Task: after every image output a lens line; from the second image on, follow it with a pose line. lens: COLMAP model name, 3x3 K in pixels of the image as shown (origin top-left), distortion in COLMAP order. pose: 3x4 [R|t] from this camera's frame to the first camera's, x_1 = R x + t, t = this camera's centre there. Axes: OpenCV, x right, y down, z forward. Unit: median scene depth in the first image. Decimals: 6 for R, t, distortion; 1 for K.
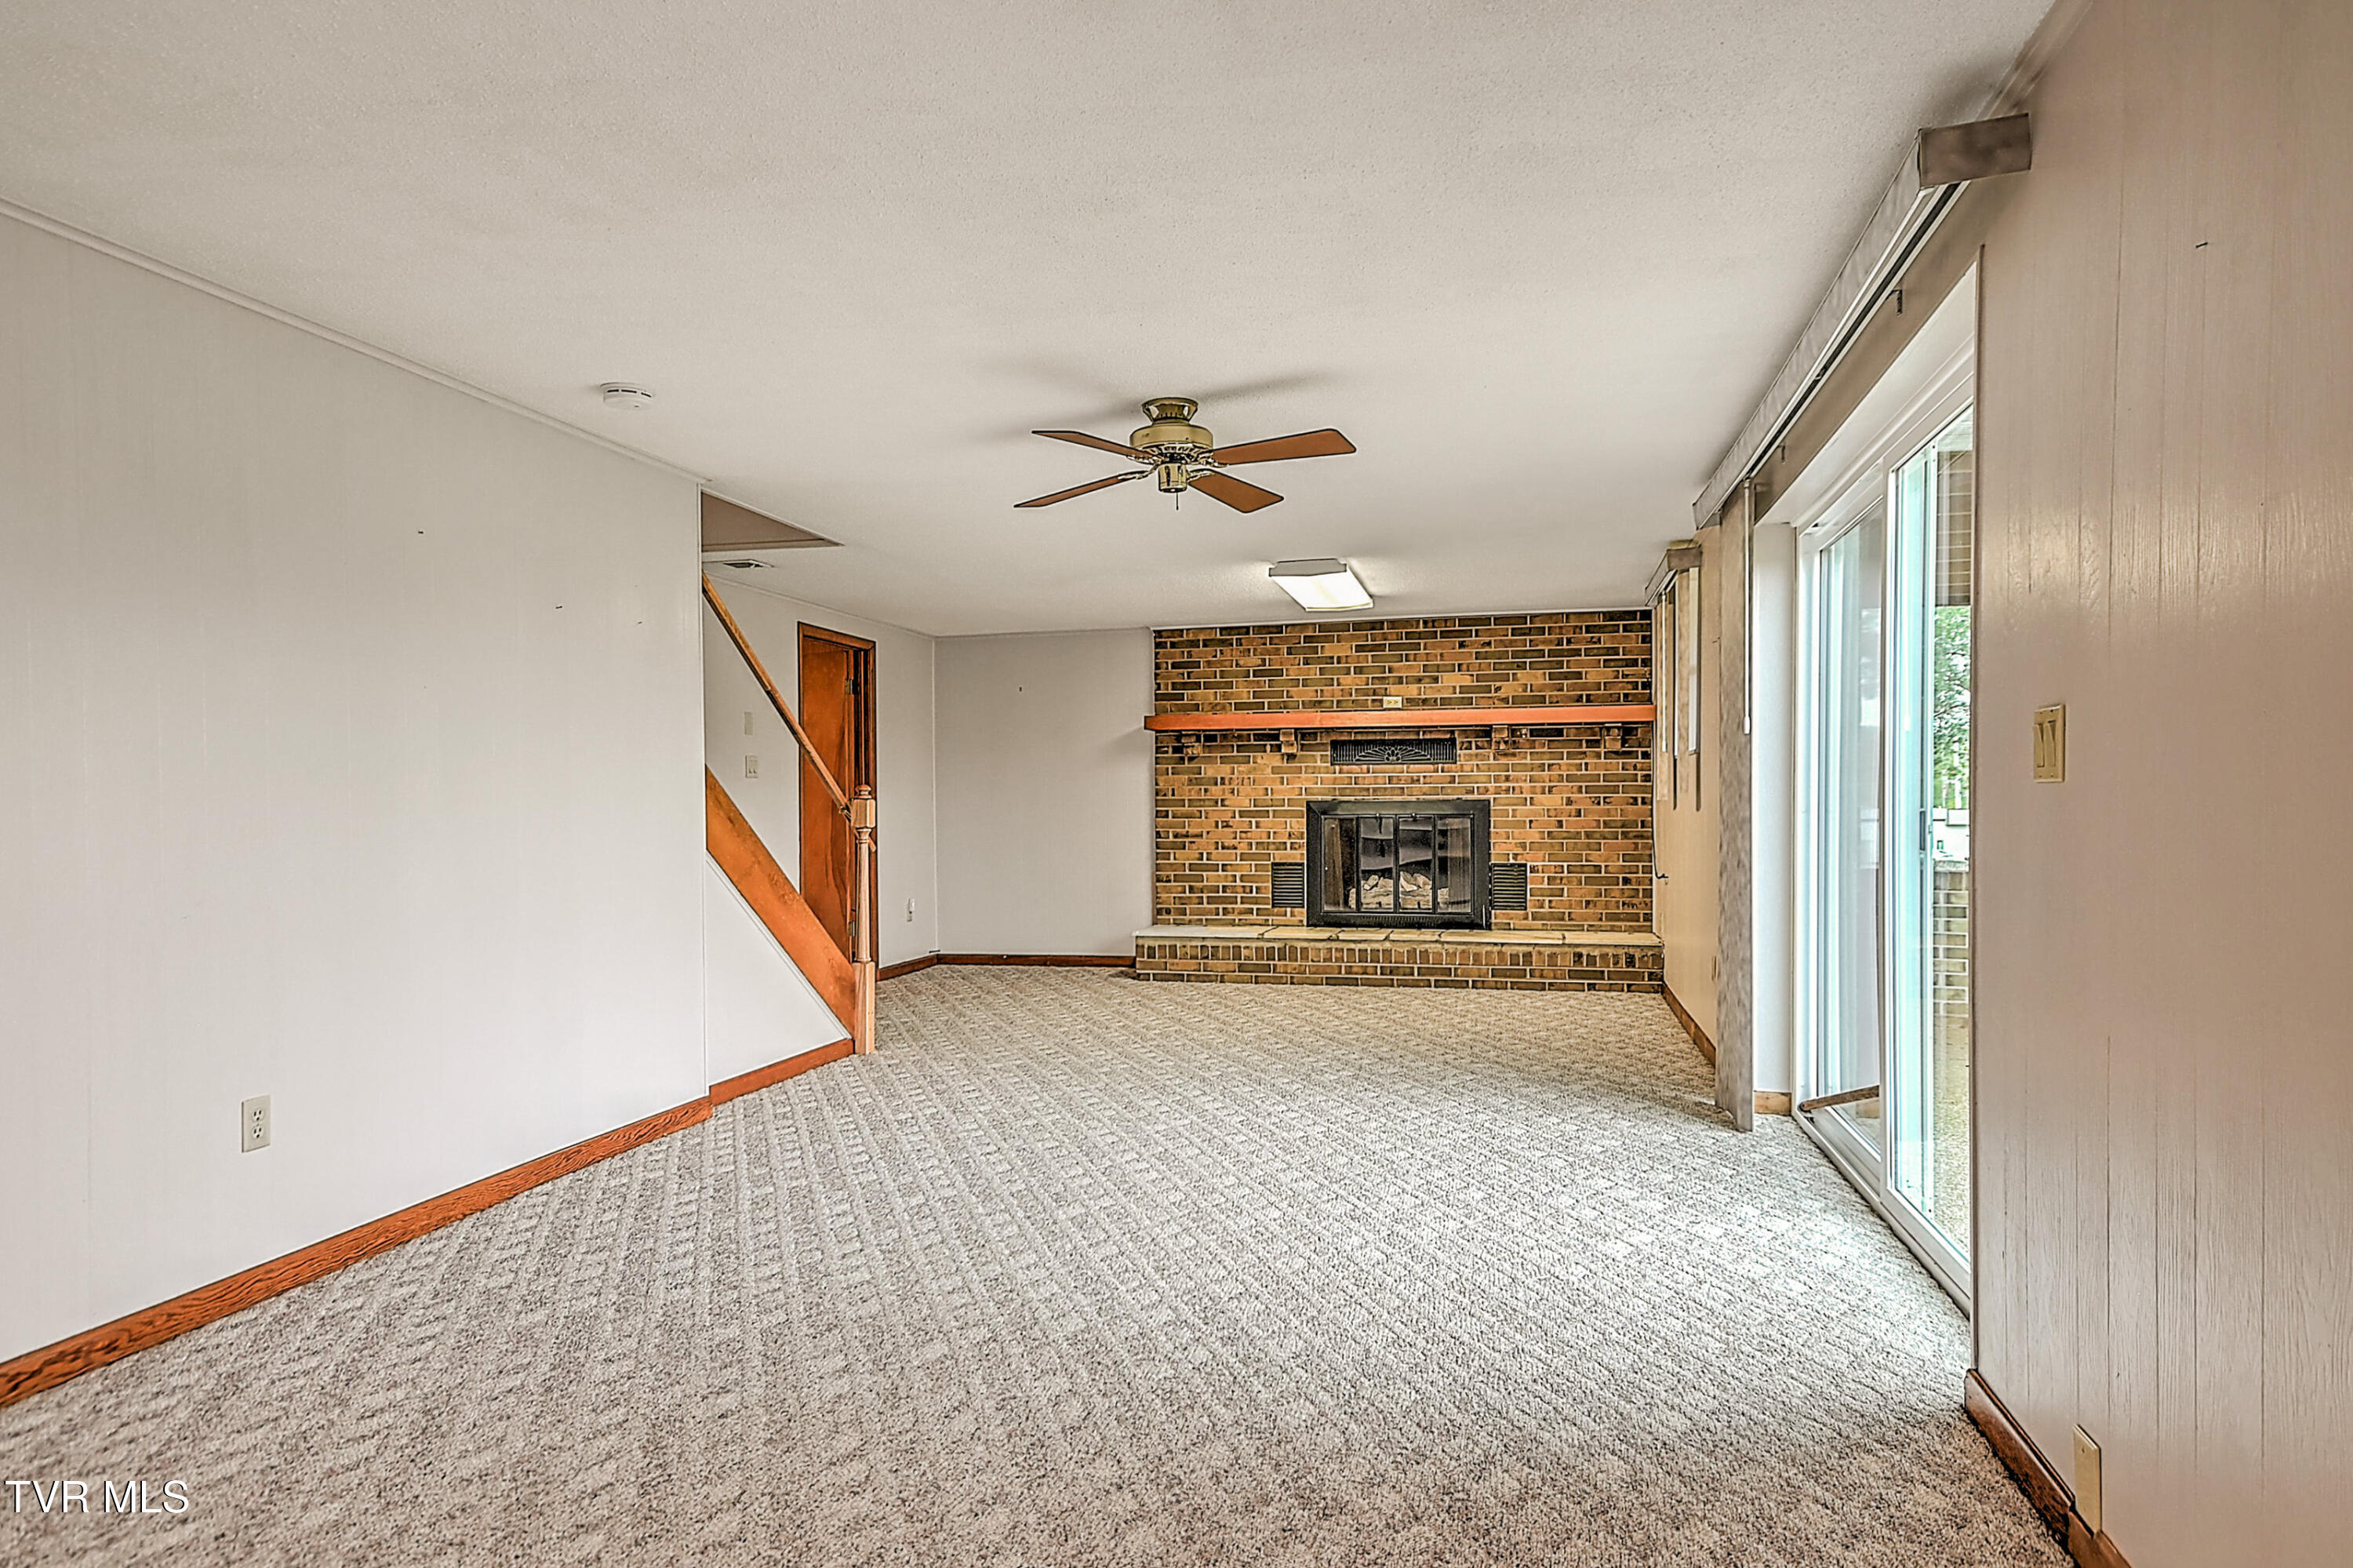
lens RADIAL K [[1405.8, 0, 1171.5], [0, 1405.8, 803.3], [0, 0, 1]] dist [0.042054, 0.004017]
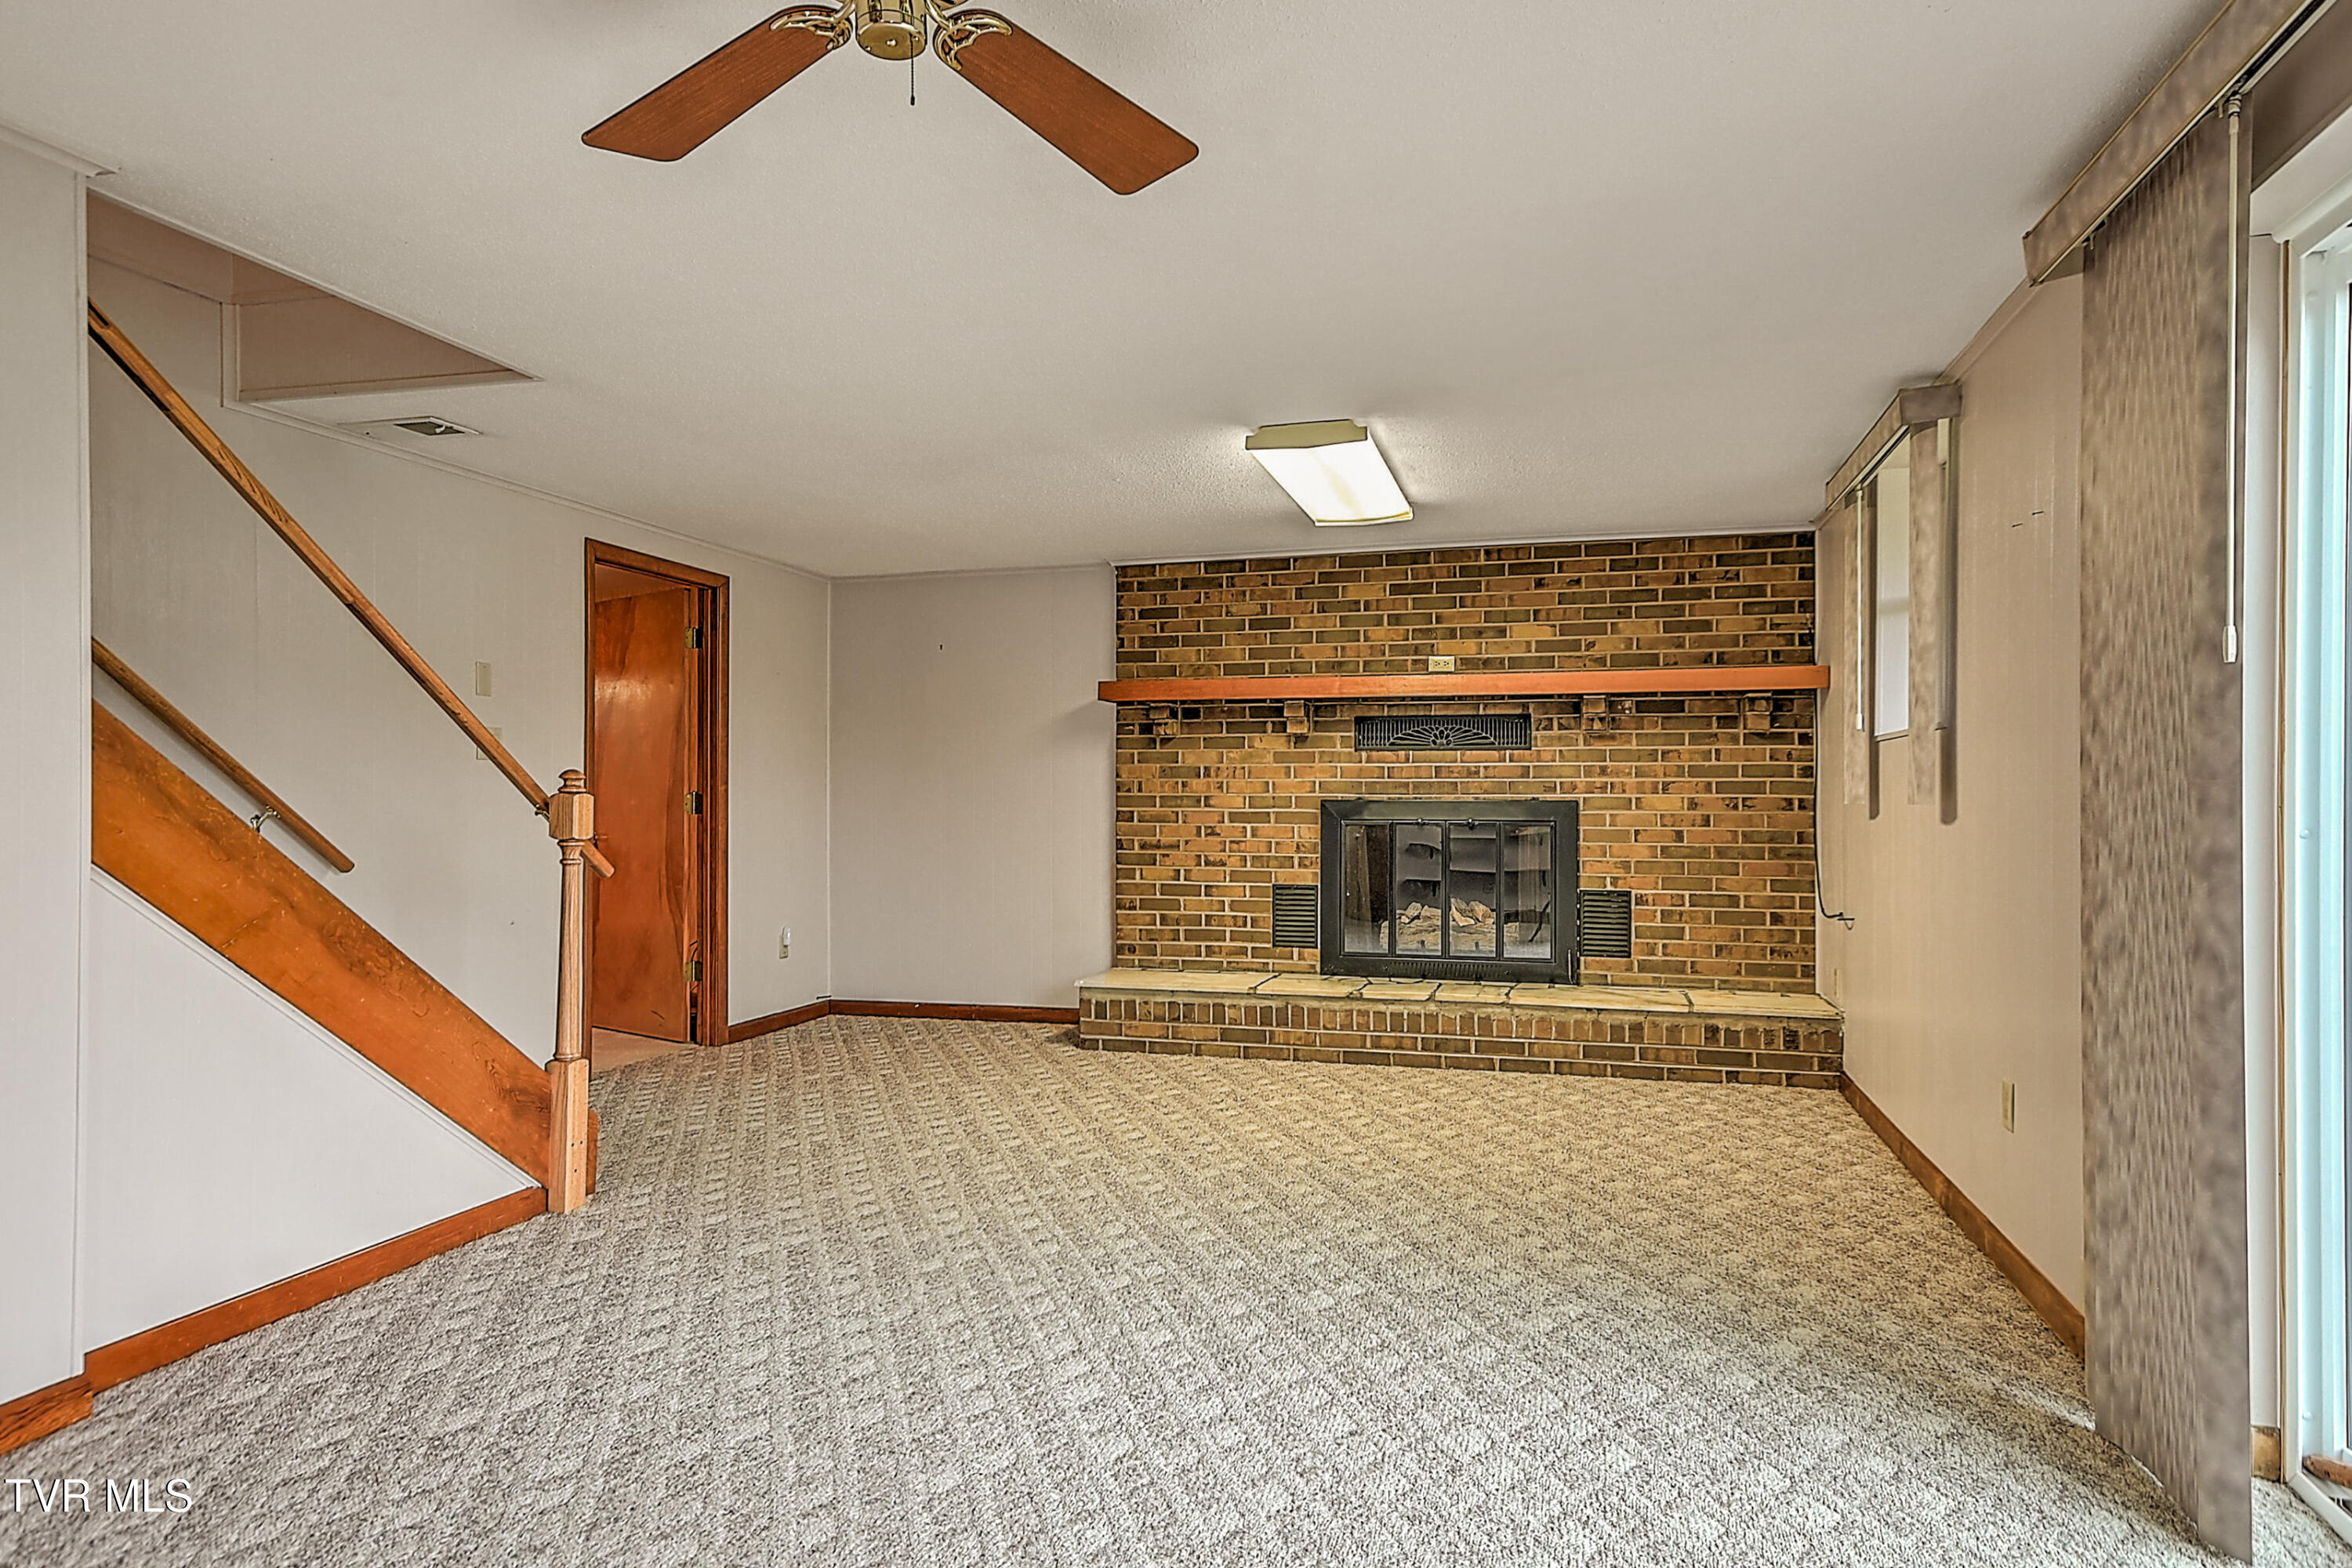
lens RADIAL K [[1405.1, 0, 1177.9], [0, 1405.1, 775.5], [0, 0, 1]] dist [0.042054, 0.004017]
pose [[0.999446, 0.007712, -0.032369, 0.047426], [-0.008254, 0.999827, -0.016647, -0.001733], [0.032235, 0.016905, 0.999337, 0.285248]]
